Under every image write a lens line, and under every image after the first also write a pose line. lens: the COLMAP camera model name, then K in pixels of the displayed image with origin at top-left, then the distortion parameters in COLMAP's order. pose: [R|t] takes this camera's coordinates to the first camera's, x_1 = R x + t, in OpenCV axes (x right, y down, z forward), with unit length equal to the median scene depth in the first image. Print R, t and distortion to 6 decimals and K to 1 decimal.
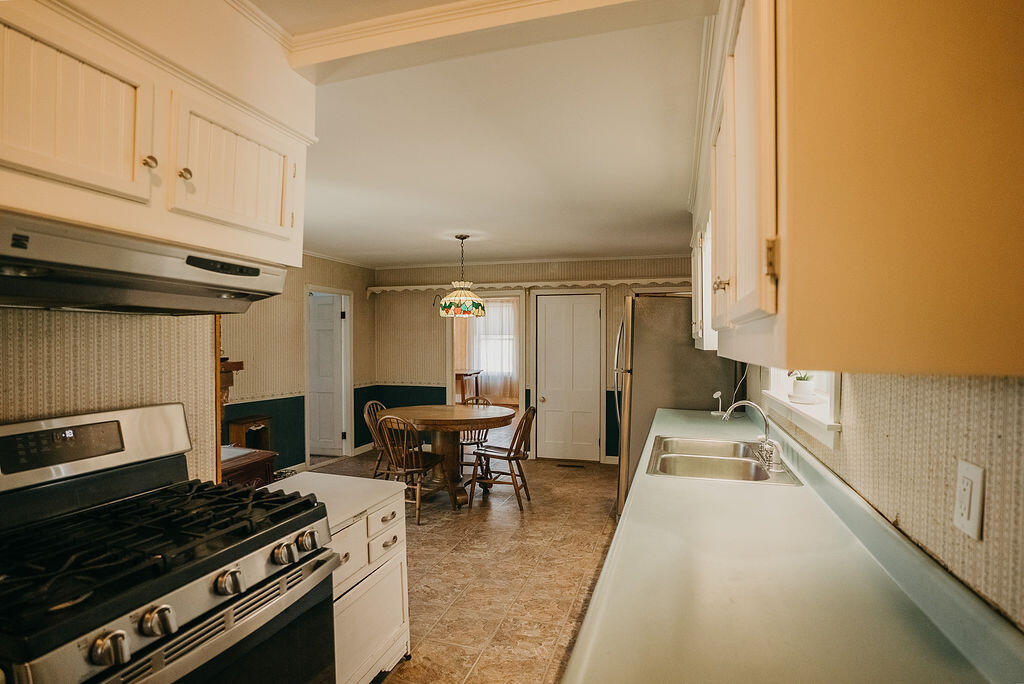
lens RADIAL K [[514.1, 0, 512.0], [0, 514.1, 342.0], [0, 0, 1]] dist [-0.085015, 0.038111]
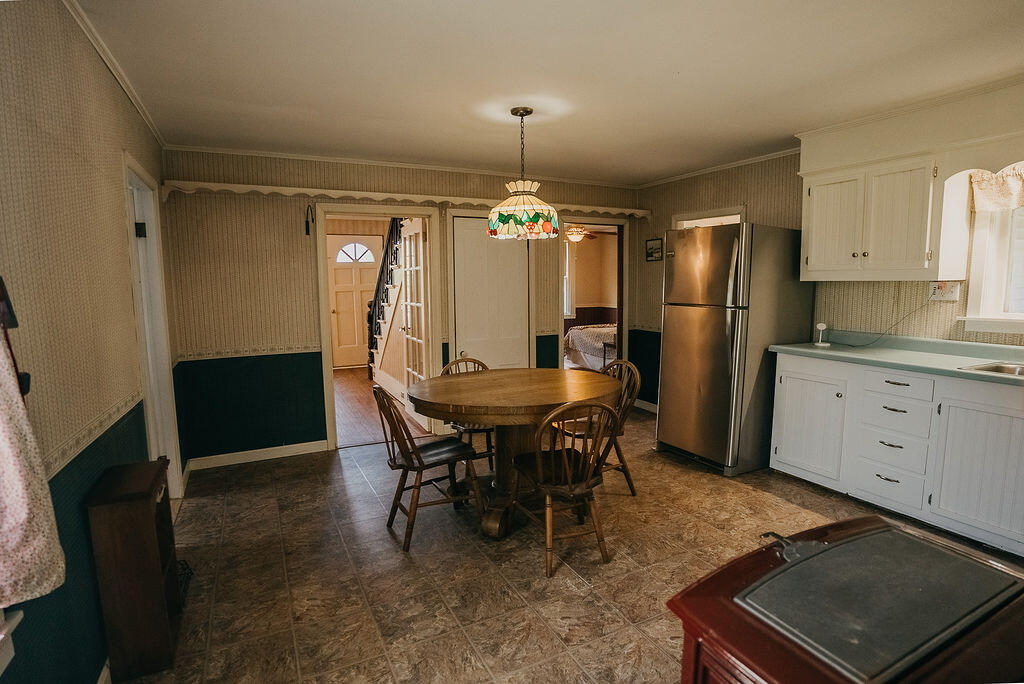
lens RADIAL K [[514.1, 0, 512.0], [0, 514.1, 342.0], [0, 0, 1]] dist [-0.085015, 0.038111]
pose [[0.726979, -0.089029, 0.680864, -0.512845], [0.012888, 0.993154, 0.116103, 0.006900], [-0.686539, -0.075629, 0.723149, 0.484701]]
